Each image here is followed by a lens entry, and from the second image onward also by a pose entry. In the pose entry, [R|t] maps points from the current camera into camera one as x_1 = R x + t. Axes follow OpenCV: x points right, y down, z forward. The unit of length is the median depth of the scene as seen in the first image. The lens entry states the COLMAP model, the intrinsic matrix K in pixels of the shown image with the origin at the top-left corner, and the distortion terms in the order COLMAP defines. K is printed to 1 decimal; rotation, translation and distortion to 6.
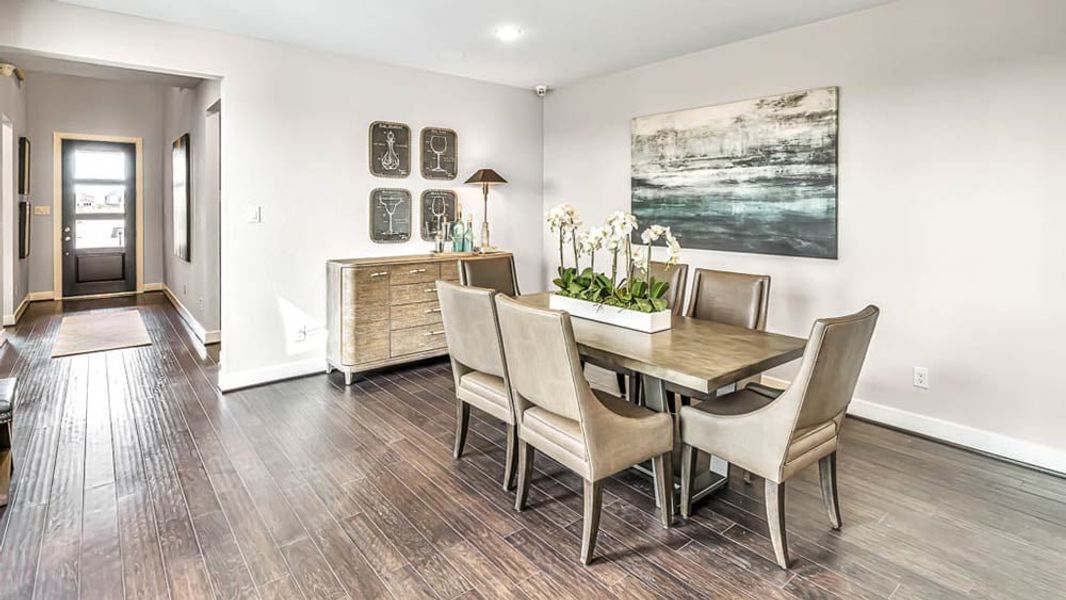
lens RADIAL K [[531.3, 0, 533.6], [0, 531.3, 208.3], [0, 0, 1]] dist [0.004990, -0.002945]
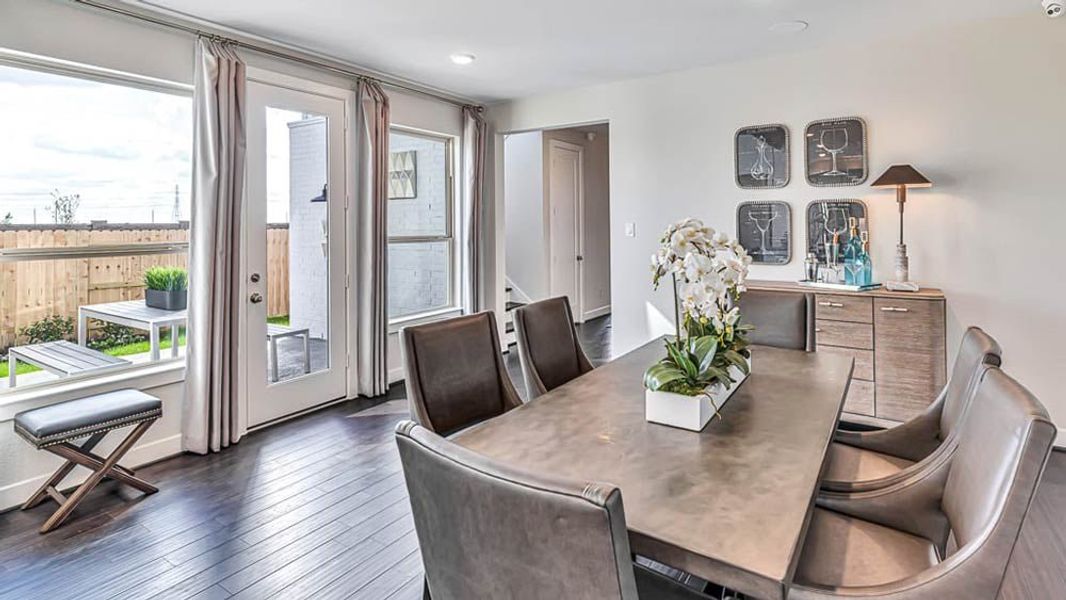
lens RADIAL K [[531.3, 0, 528.0], [0, 531.3, 212.6], [0, 0, 1]] dist [0.004990, -0.002945]
pose [[0.272214, -0.024375, -0.961928, 0.526799], [0.004146, 0.999700, -0.024159, 0.000387], [0.962228, 0.002589, 0.272233, 0.451896]]
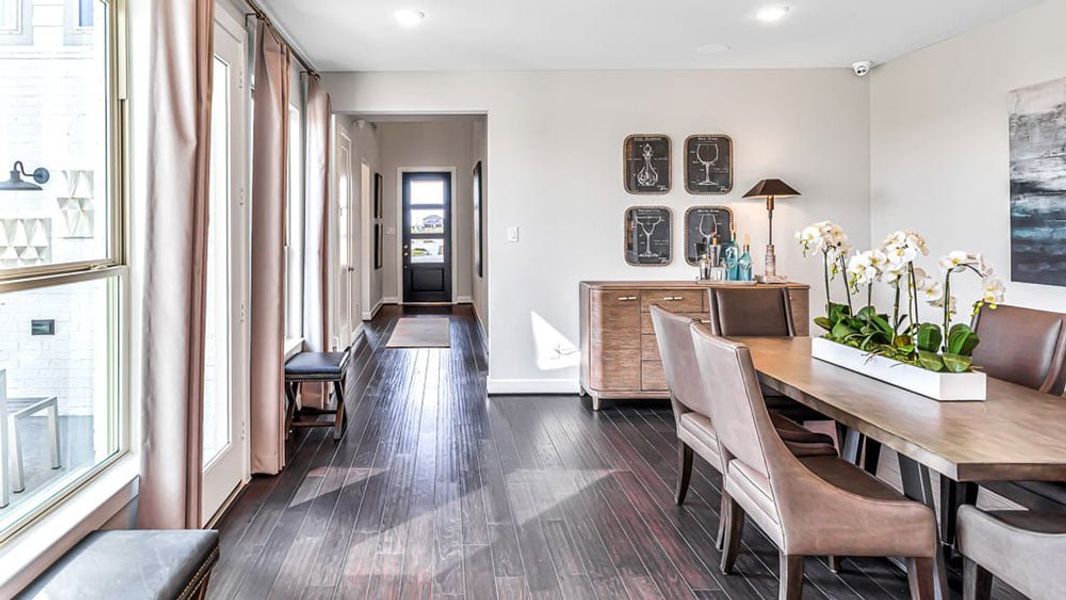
lens RADIAL K [[616.3, 0, 438.3], [0, 616.3, 224.1], [0, 0, 1]] dist [0.000341, -0.002093]
pose [[0.765752, -0.008202, -0.643084, 0.154250], [0.003591, 0.999958, -0.008478, 0.000582], [0.643126, 0.004183, 0.765749, -0.047548]]
